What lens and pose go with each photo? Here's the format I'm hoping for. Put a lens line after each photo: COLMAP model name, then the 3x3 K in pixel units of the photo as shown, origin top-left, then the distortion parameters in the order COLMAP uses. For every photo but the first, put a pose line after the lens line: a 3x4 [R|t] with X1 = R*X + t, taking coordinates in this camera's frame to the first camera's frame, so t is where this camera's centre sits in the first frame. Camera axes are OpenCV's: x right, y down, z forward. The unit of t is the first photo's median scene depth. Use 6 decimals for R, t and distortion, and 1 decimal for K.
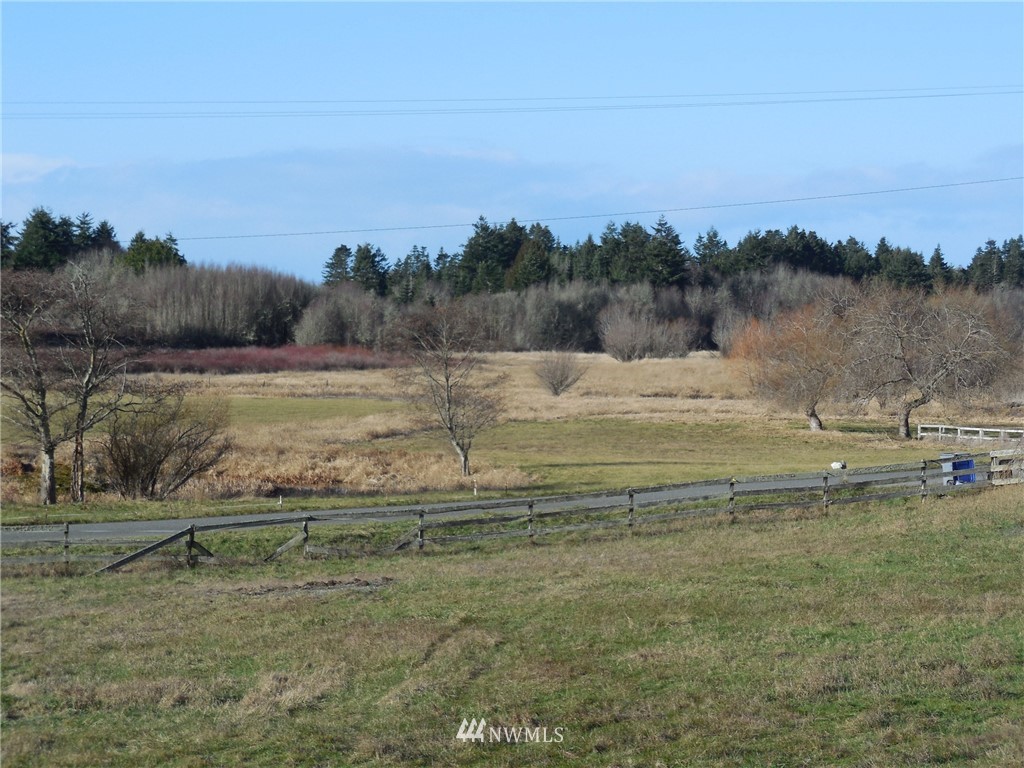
lens RADIAL K [[2741.1, 0, 510.0], [0, 2741.1, 384.7], [0, 0, 1]] dist [0.213001, 0.000000]
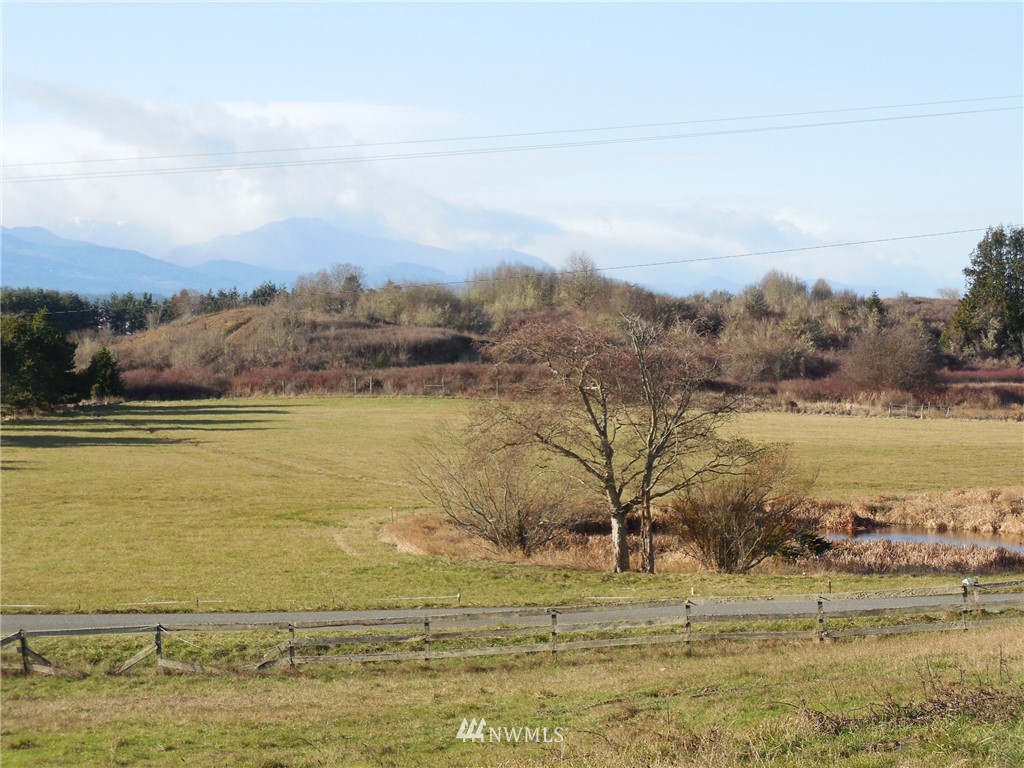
lens RADIAL K [[2741.1, 0, 511.0], [0, 2741.1, 382.7], [0, 0, 1]] dist [0.213001, 0.000000]
pose [[0.845878, 0.004397, -0.533358, 0.478653], [-0.008504, 0.999950, -0.005244, -0.025518], [0.533308, 0.008971, 0.845873, 0.300118]]
